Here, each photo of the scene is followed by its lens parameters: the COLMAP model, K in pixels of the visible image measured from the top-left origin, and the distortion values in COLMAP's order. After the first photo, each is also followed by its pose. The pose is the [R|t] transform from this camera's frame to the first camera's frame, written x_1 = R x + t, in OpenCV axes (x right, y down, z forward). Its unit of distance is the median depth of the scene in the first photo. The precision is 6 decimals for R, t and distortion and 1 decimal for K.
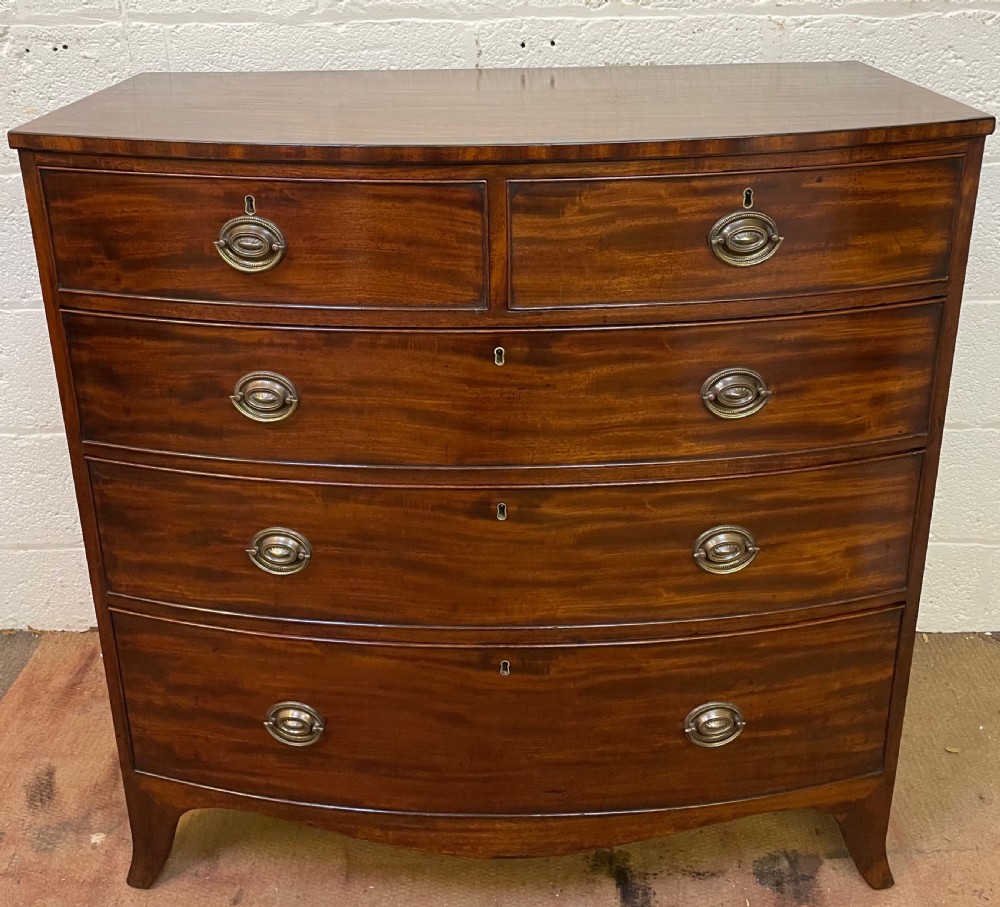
lens RADIAL K [[1049.1, 0, 481.3], [0, 1049.1, 286.4], [0, 0, 1]] dist [0.099687, -0.128237]
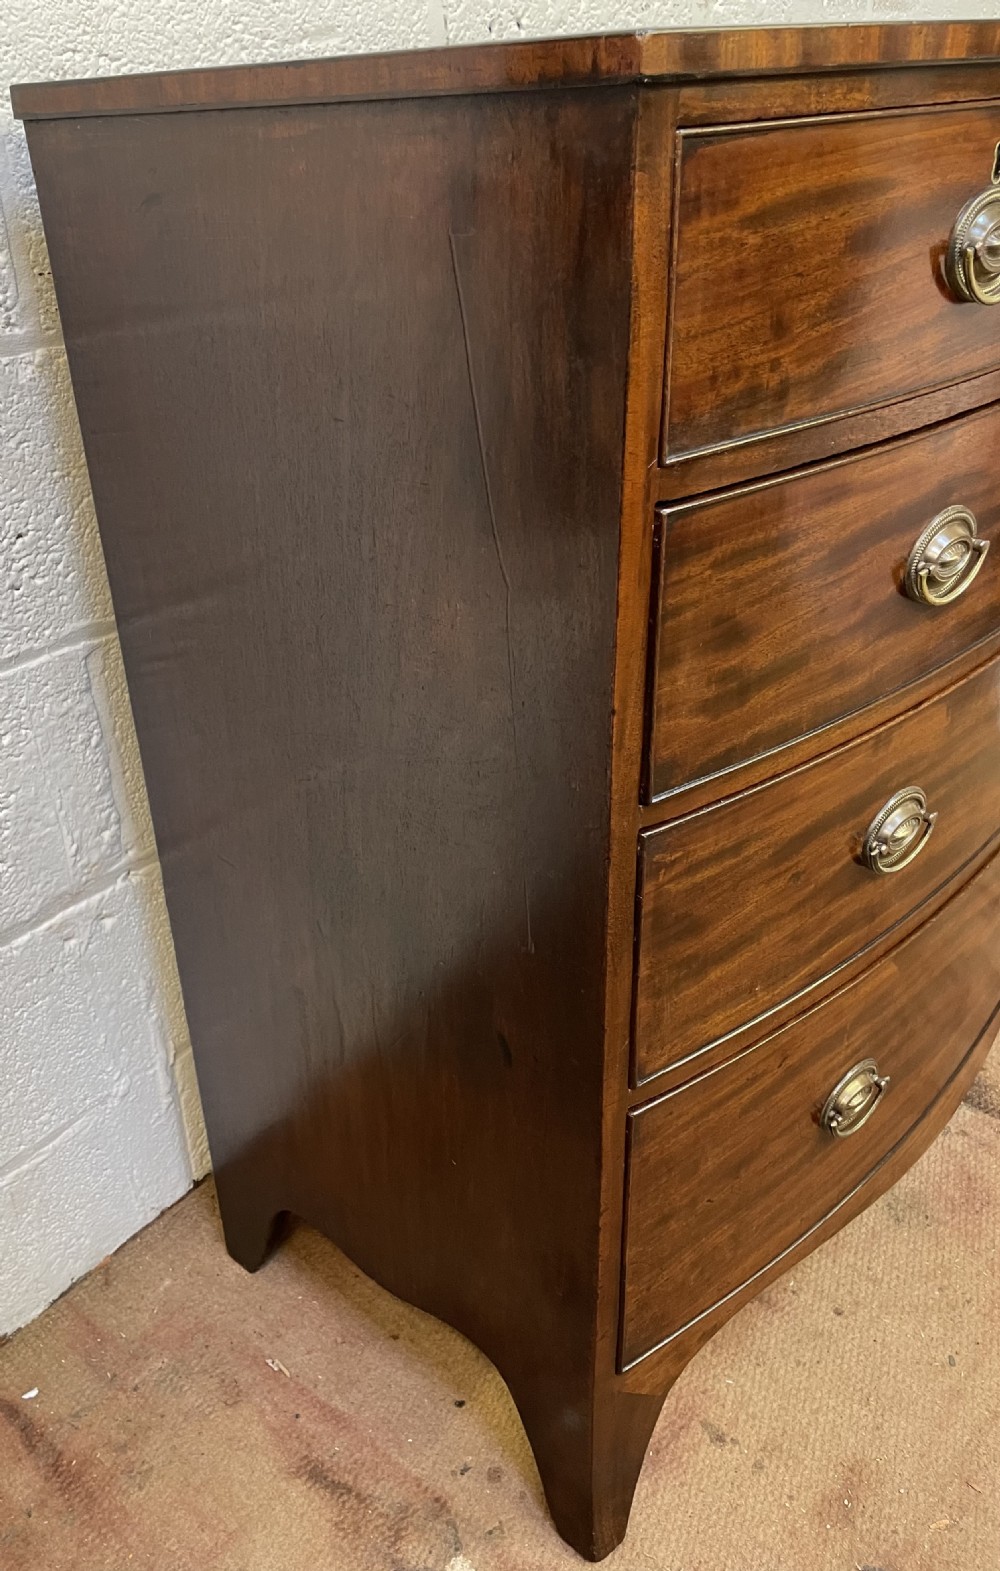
lens RADIAL K [[1231.7, 0, 396.2], [0, 1231.7, 766.4], [0, 0, 1]] dist [0.075375, -0.096629]
pose [[0.649035, -0.382536, 0.657586, -0.833550], [0.297134, 0.923192, 0.243777, -0.037371], [-0.700332, 0.037172, 0.712849, 0.713421]]
